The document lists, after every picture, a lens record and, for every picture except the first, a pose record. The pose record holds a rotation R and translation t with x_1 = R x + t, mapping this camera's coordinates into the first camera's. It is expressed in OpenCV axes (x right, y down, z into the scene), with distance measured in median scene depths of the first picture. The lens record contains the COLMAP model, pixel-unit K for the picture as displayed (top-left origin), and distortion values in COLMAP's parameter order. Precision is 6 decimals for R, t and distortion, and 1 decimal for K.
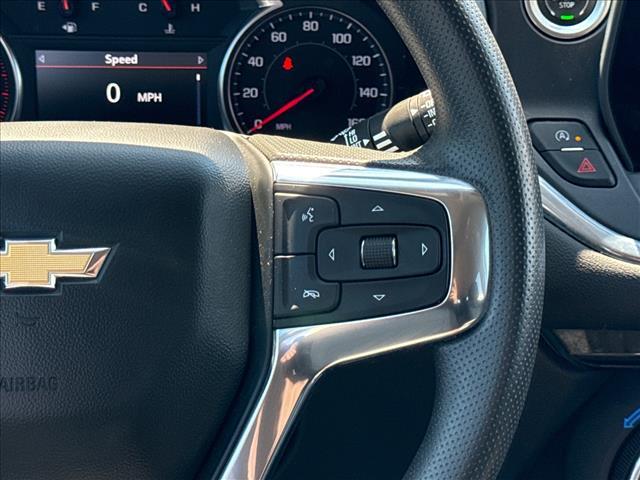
lens RADIAL K [[1342.5, 0, 323.2], [0, 1342.5, 241.1], [0, 0, 1]] dist [0.081547, 0.000000]
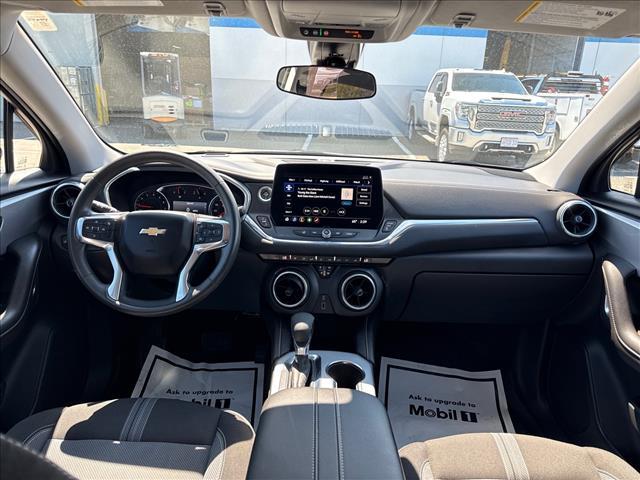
lens RADIAL K [[439.6, 0, 317.9], [0, 439.6, 242.4], [0, 0, 1]] dist [0.063120, -0.044227]
pose [[0.998812, 0.038719, -0.029597, 0.551756], [-0.041238, 0.995100, -0.089858, 0.201733], [0.025973, 0.090972, 0.995515, -0.914884]]
